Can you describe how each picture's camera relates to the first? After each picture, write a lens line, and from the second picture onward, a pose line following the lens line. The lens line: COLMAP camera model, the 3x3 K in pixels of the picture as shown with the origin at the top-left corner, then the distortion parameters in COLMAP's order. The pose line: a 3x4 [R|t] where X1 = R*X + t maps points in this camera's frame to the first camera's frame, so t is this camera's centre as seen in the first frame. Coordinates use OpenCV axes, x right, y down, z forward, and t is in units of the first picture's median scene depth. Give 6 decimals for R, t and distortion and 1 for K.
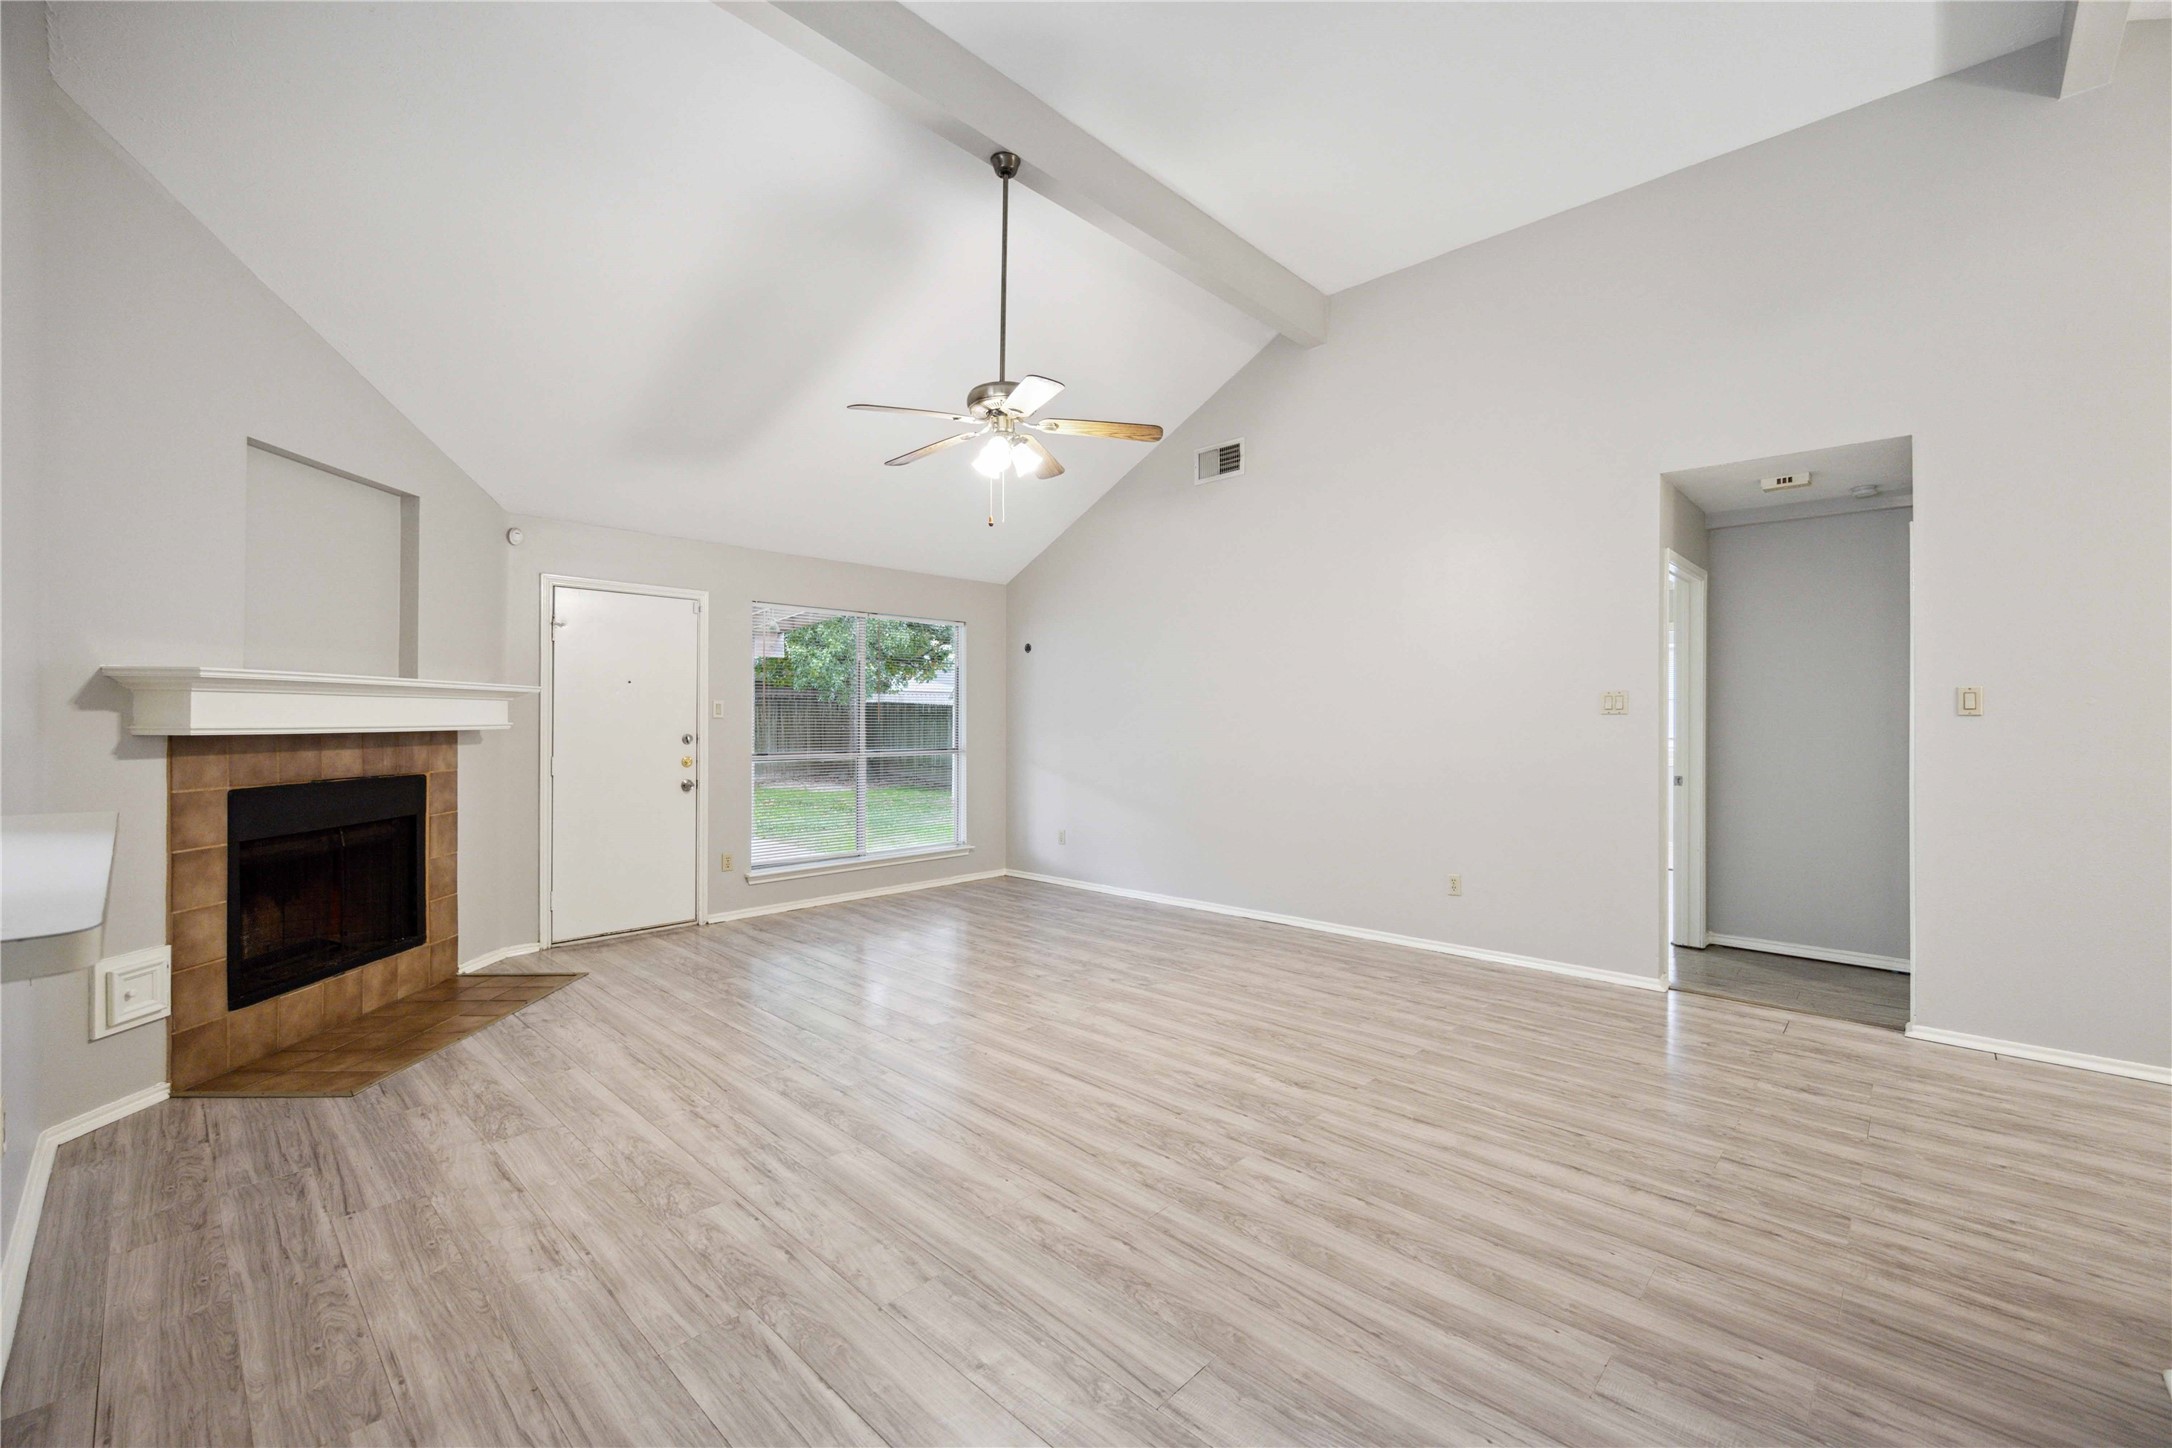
lens RADIAL K [[891.5, 0, 1082.8], [0, 891.5, 718.7], [0, 0, 1]] dist [-0.003447, -0.000624]
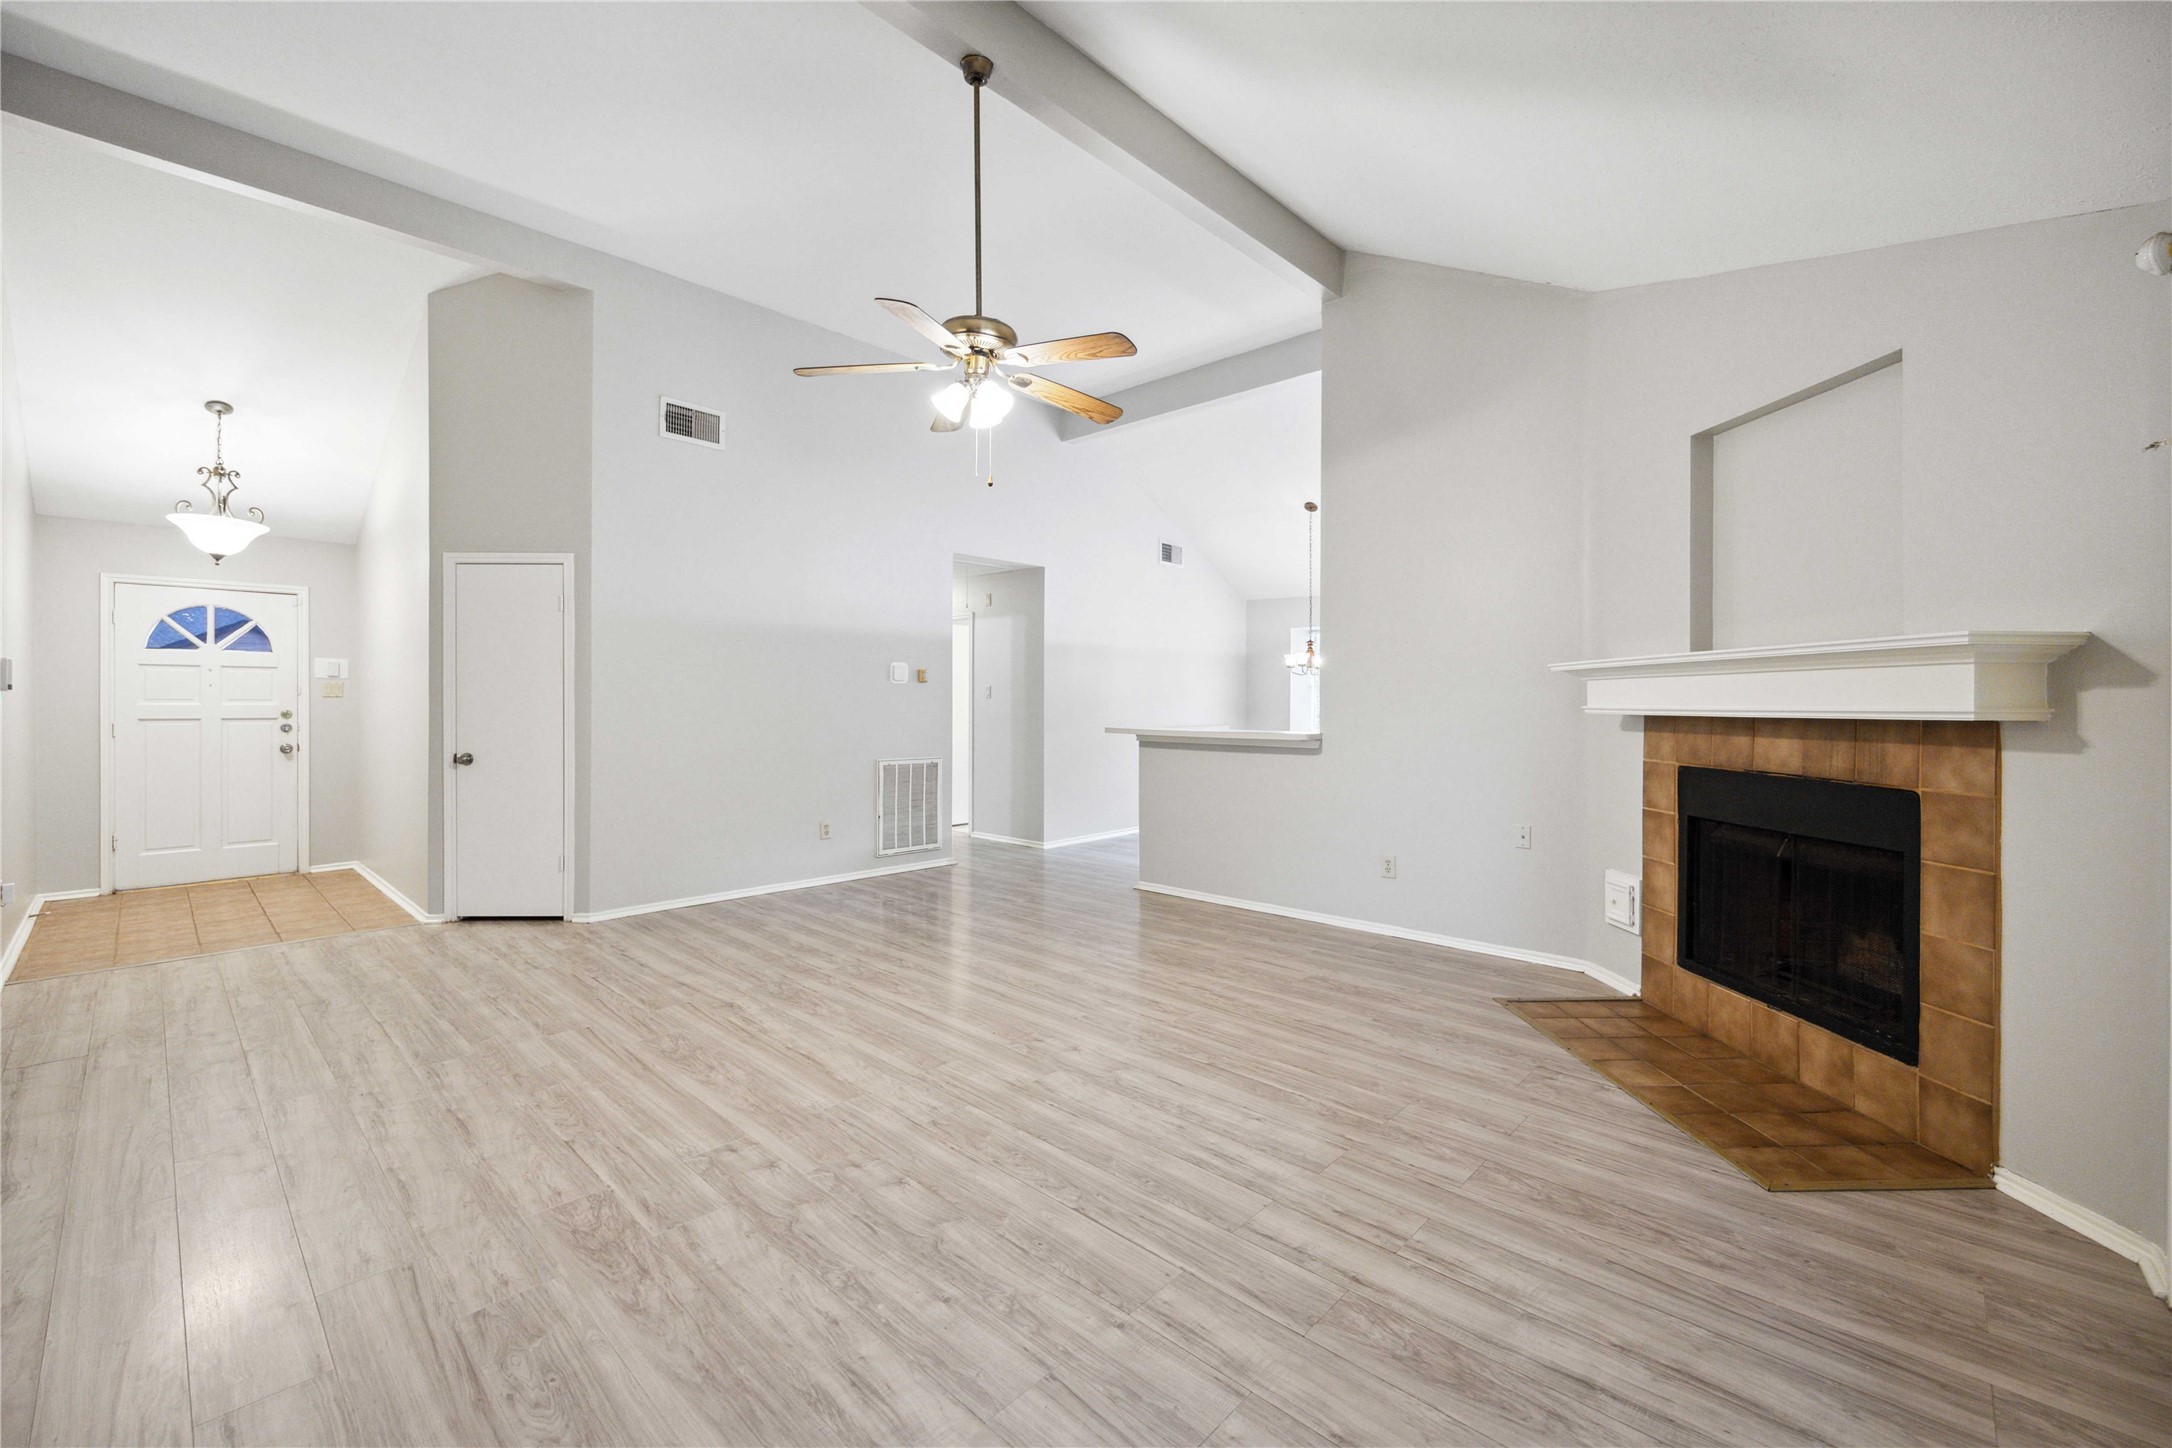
lens RADIAL K [[891.5, 0, 1086.3], [0, 891.5, 704.3], [0, 0, 1]] dist [-0.003447, -0.000624]
pose [[-0.999928, -0.002474, -0.011740, -0.212833], [-0.002490, 0.999996, 0.001361, 0.004425], [0.011737, 0.001390, -0.999930, 2.130986]]
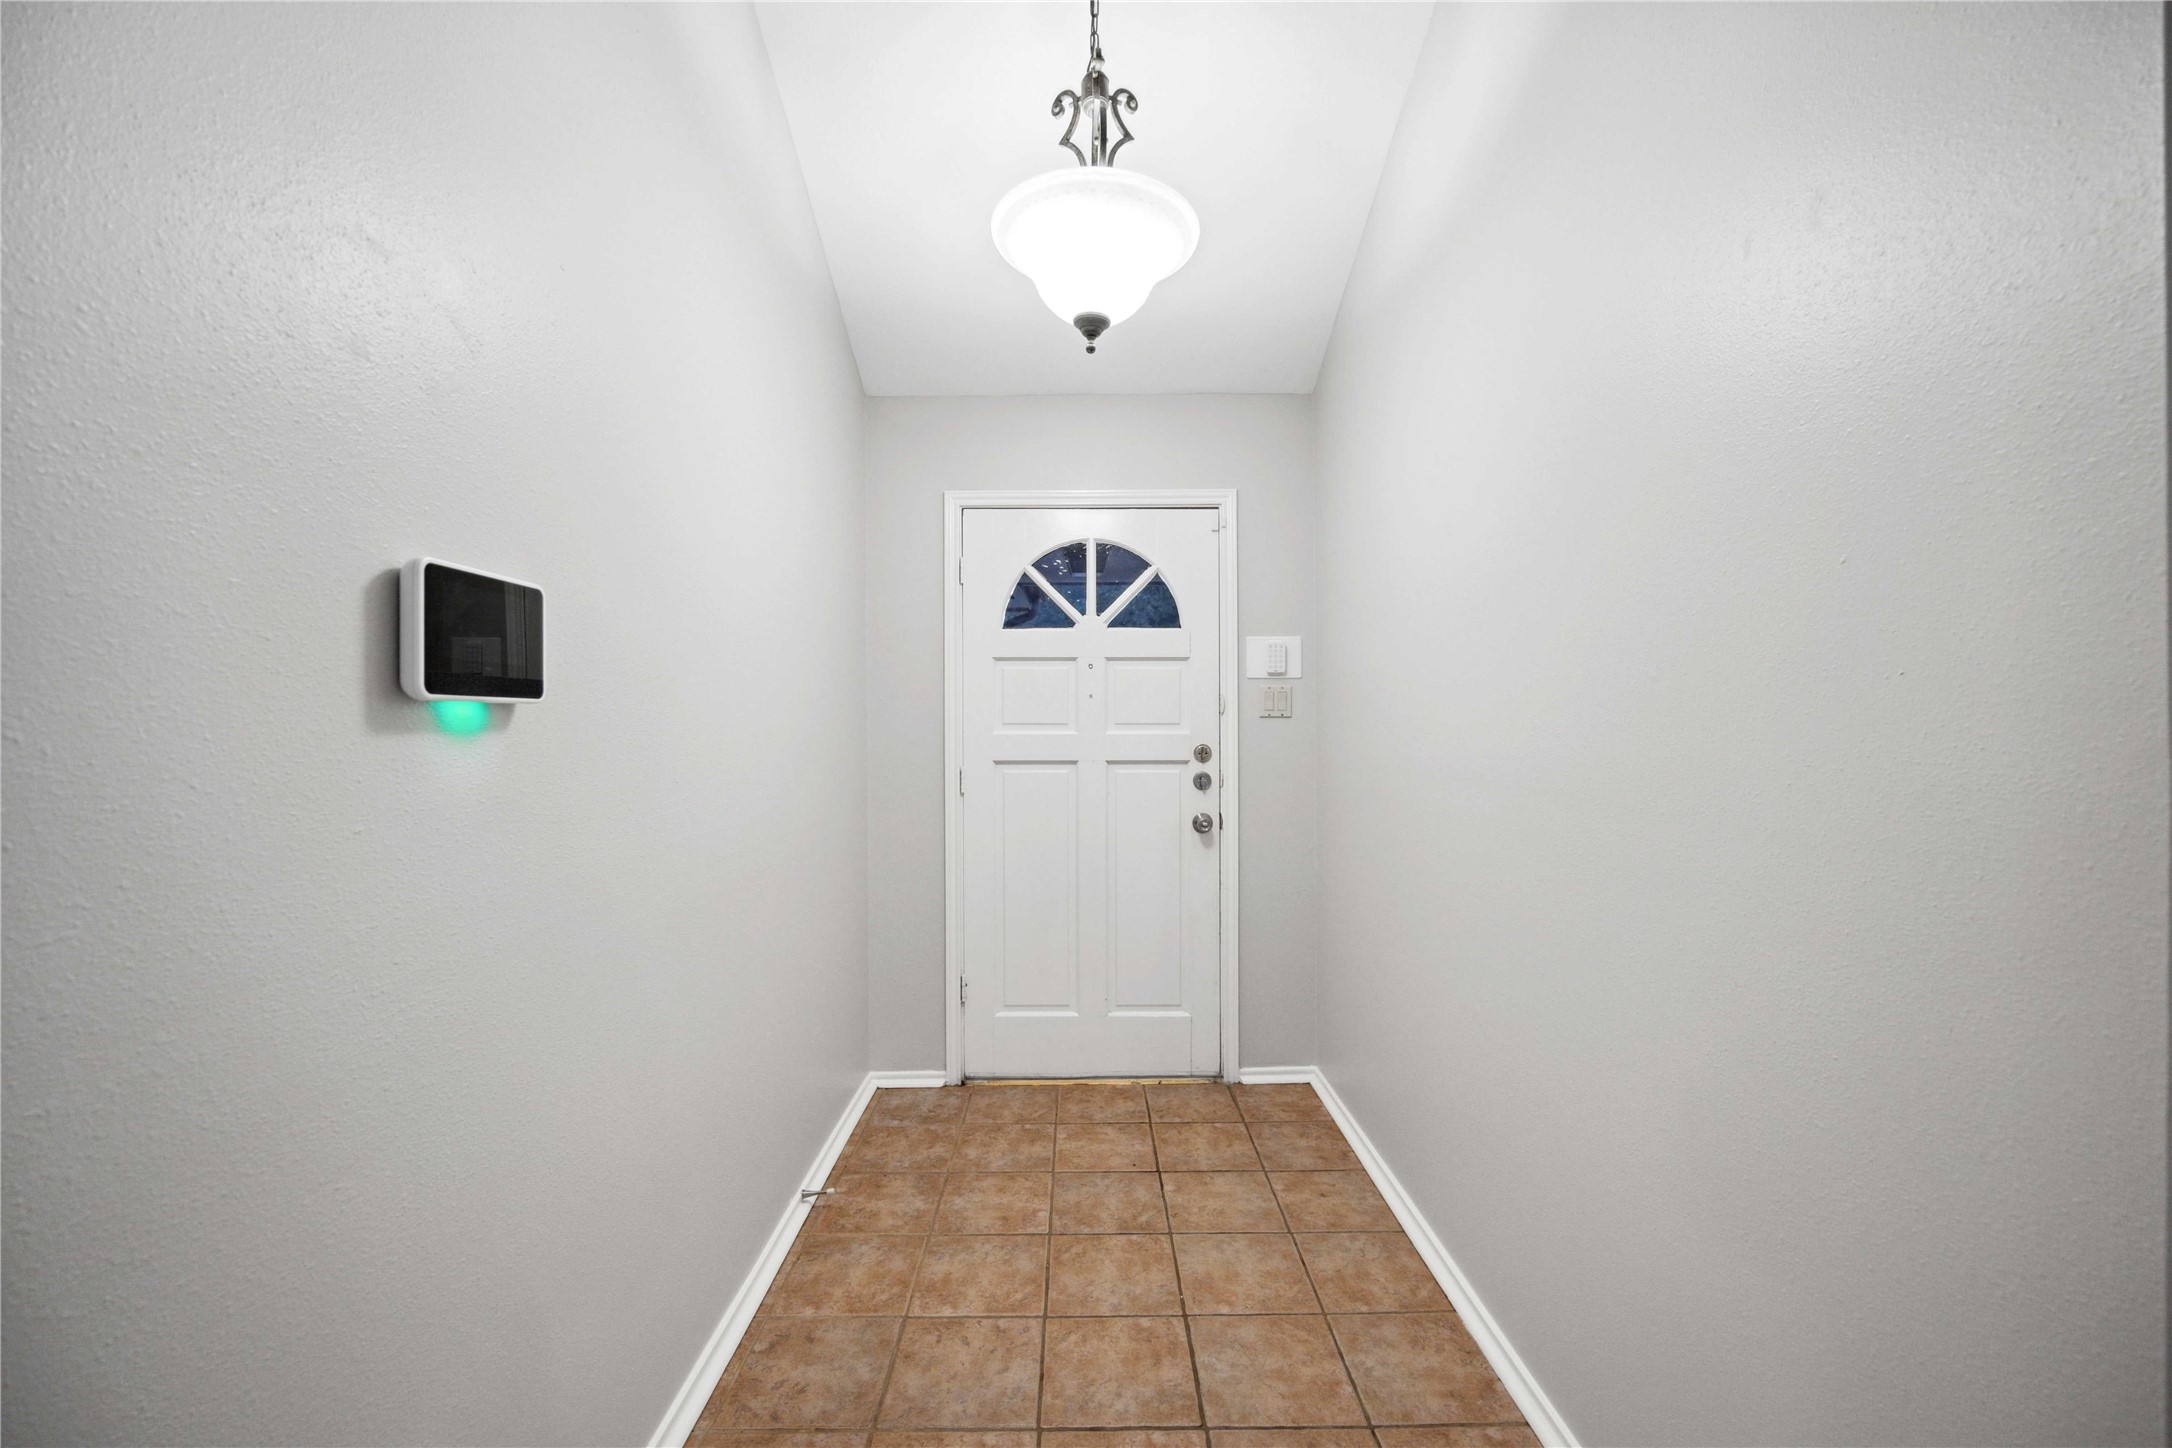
lens RADIAL K [[891.5, 0, 1081.2], [0, 891.5, 724.5], [0, 0, 1]] dist [-0.003447, -0.000624]
pose [[-0.698364, -0.000927, 0.715742, 0.976373], [0.001603, 0.999995, 0.002860, -0.000556], [-0.715741, 0.003145, -0.698358, 0.868442]]
